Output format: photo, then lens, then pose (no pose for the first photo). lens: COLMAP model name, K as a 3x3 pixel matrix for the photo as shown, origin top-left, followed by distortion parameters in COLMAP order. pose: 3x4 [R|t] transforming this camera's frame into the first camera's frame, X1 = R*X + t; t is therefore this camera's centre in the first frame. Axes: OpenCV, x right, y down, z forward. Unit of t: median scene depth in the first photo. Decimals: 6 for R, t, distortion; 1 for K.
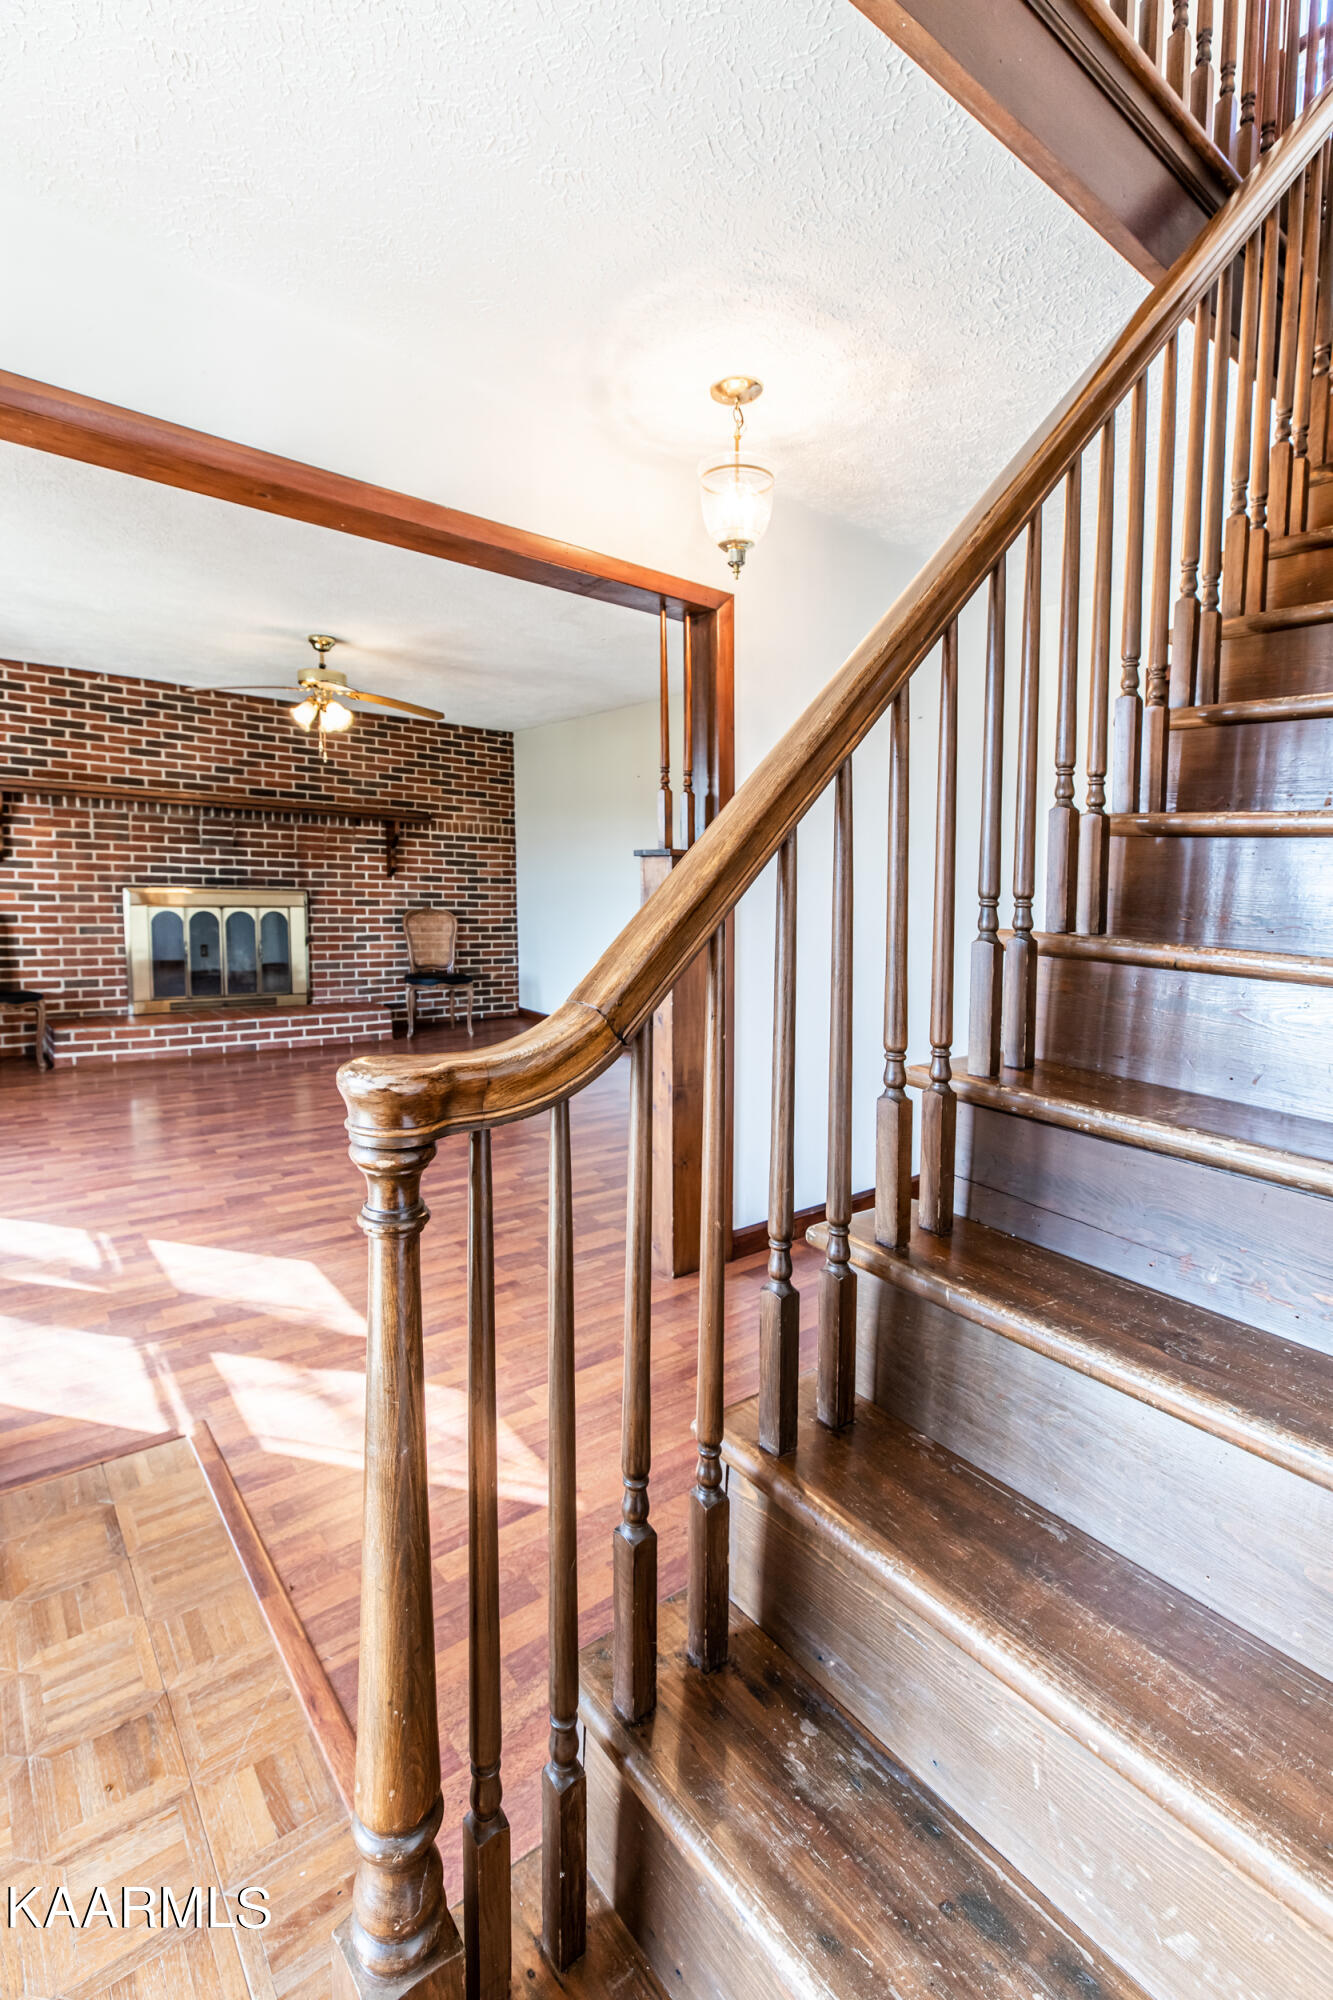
lens RADIAL K [[917.3, 0, 668.3], [0, 917.3, 992.8], [0, 0, 1]] dist [0.011429, 0.000056]
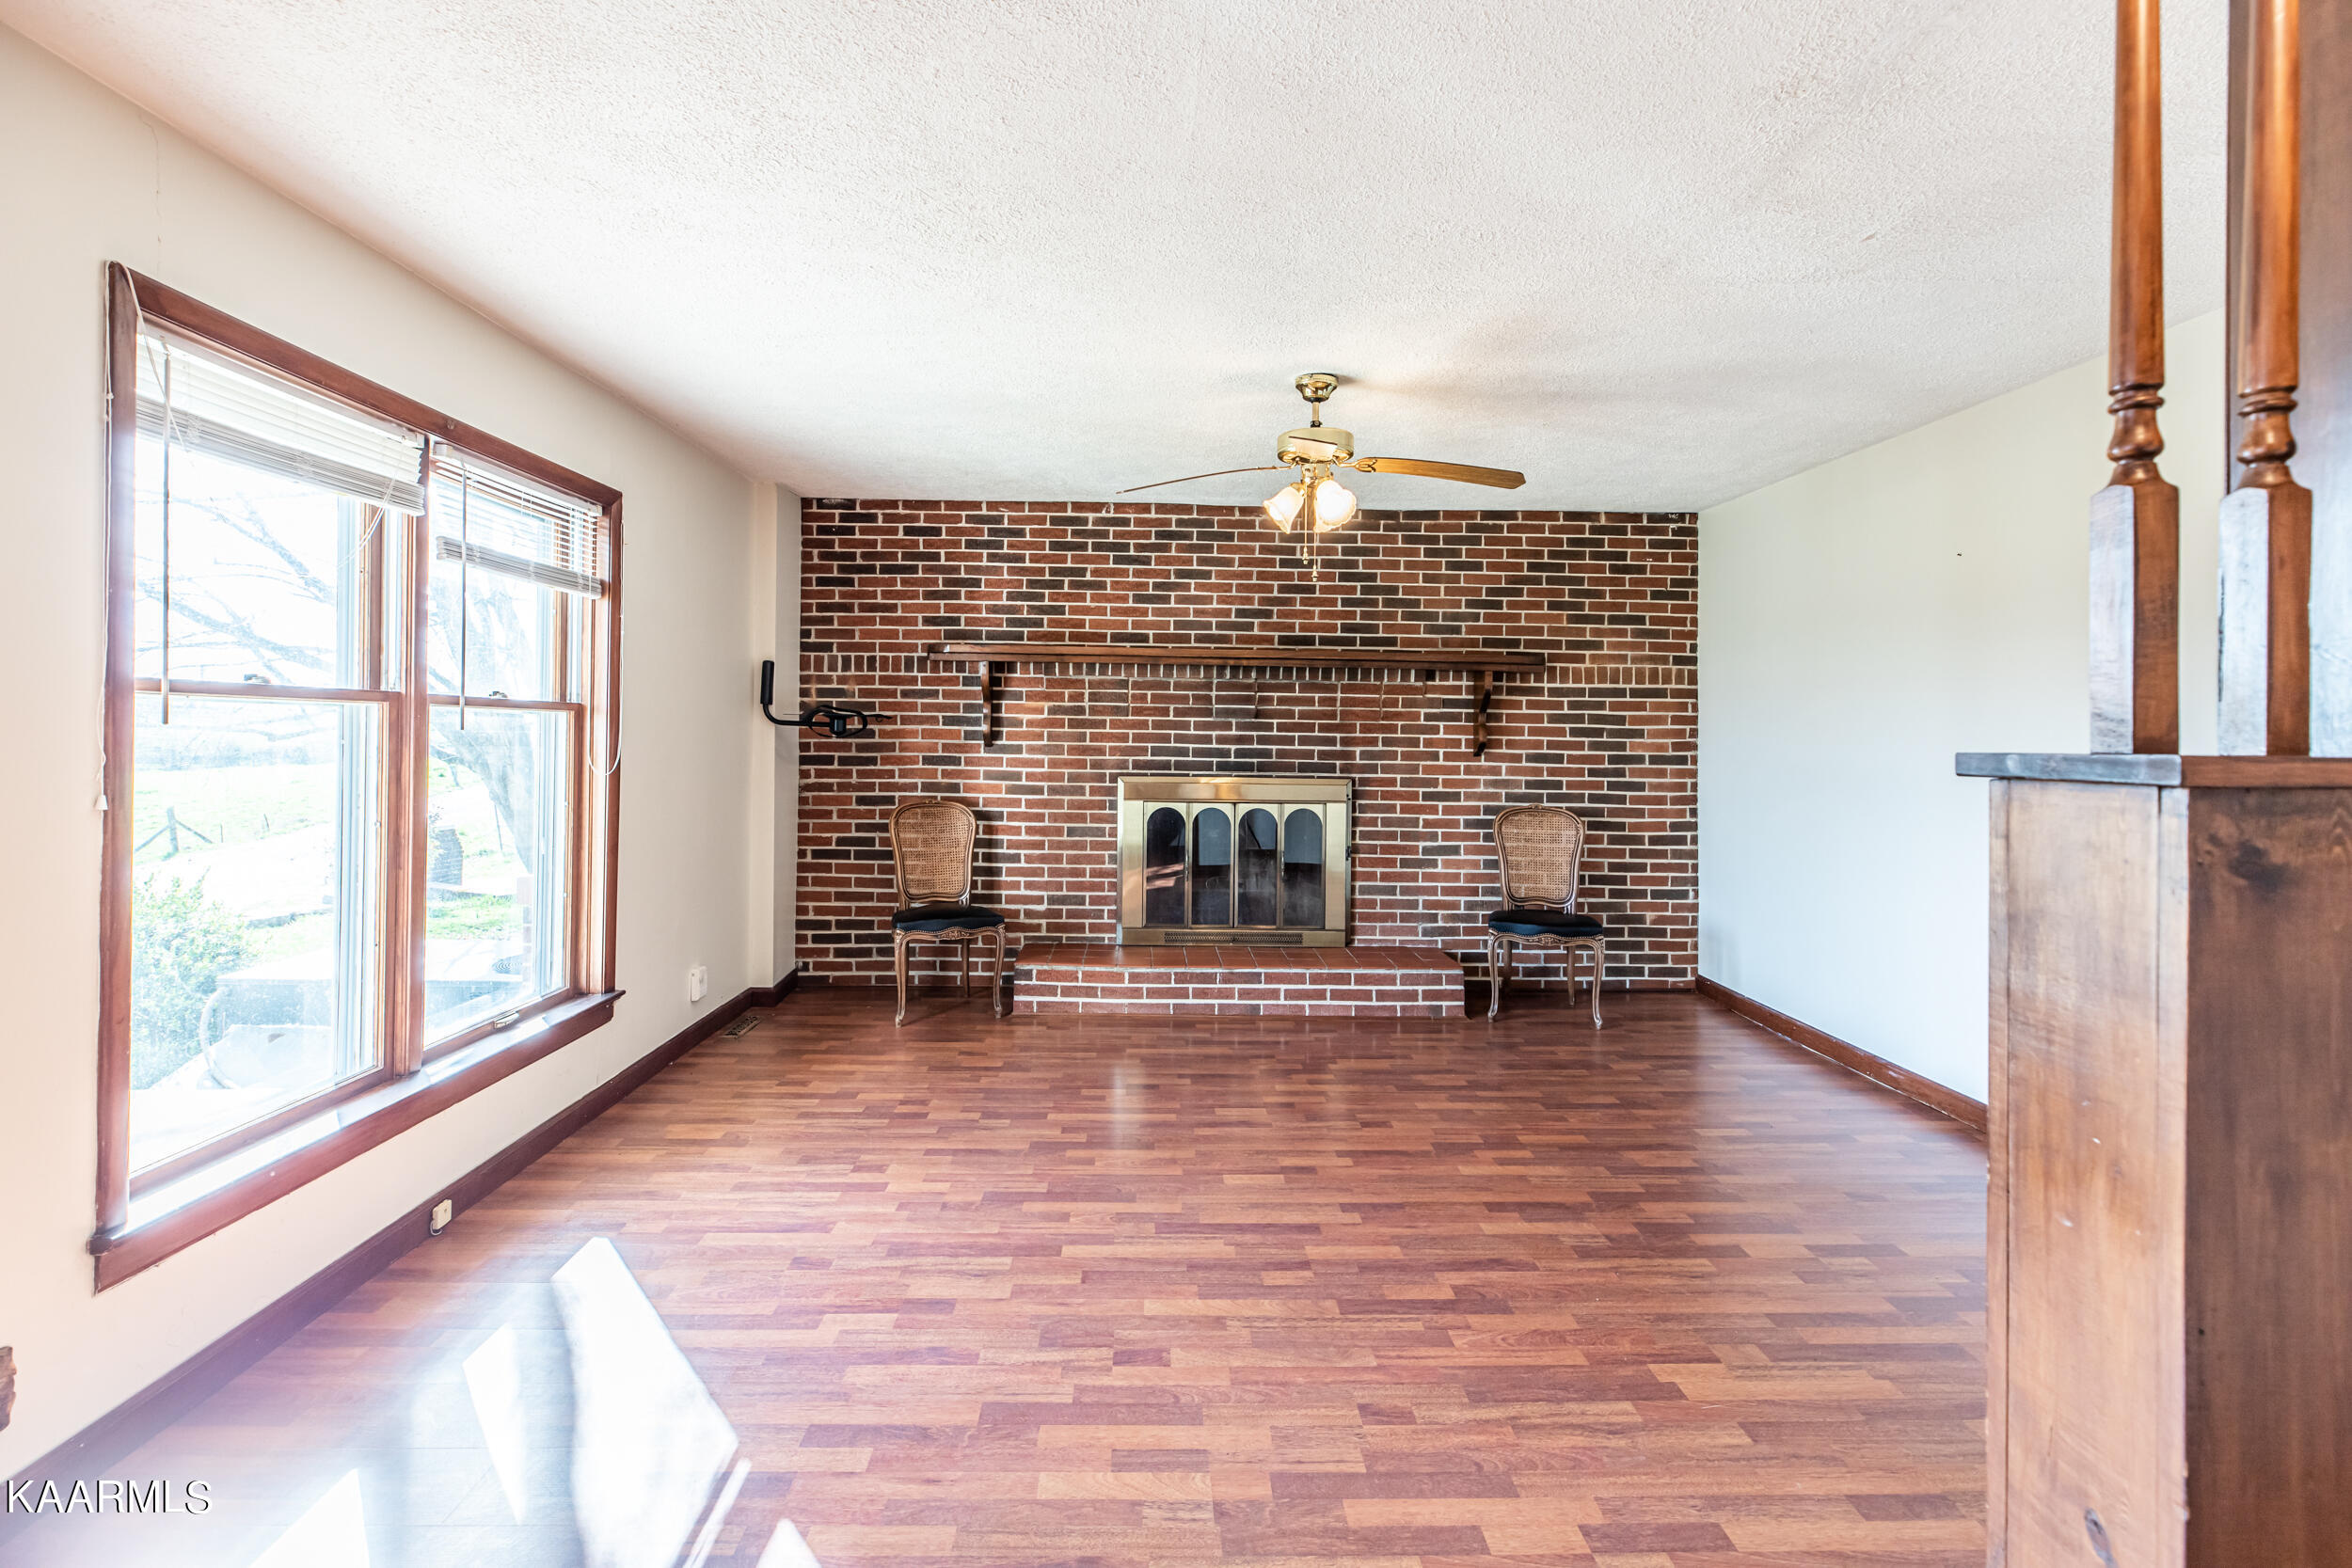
lens RADIAL K [[1078.7, 0, 1179.3], [0, 1078.7, 774.1], [0, 0, 1]] dist [0.011429, 0.000056]
pose [[0.796413, 0.006958, -0.604713, -0.012257], [-0.060307, 0.995863, -0.067966, -0.052540], [0.601739, 0.090597, 0.793538, 0.289379]]
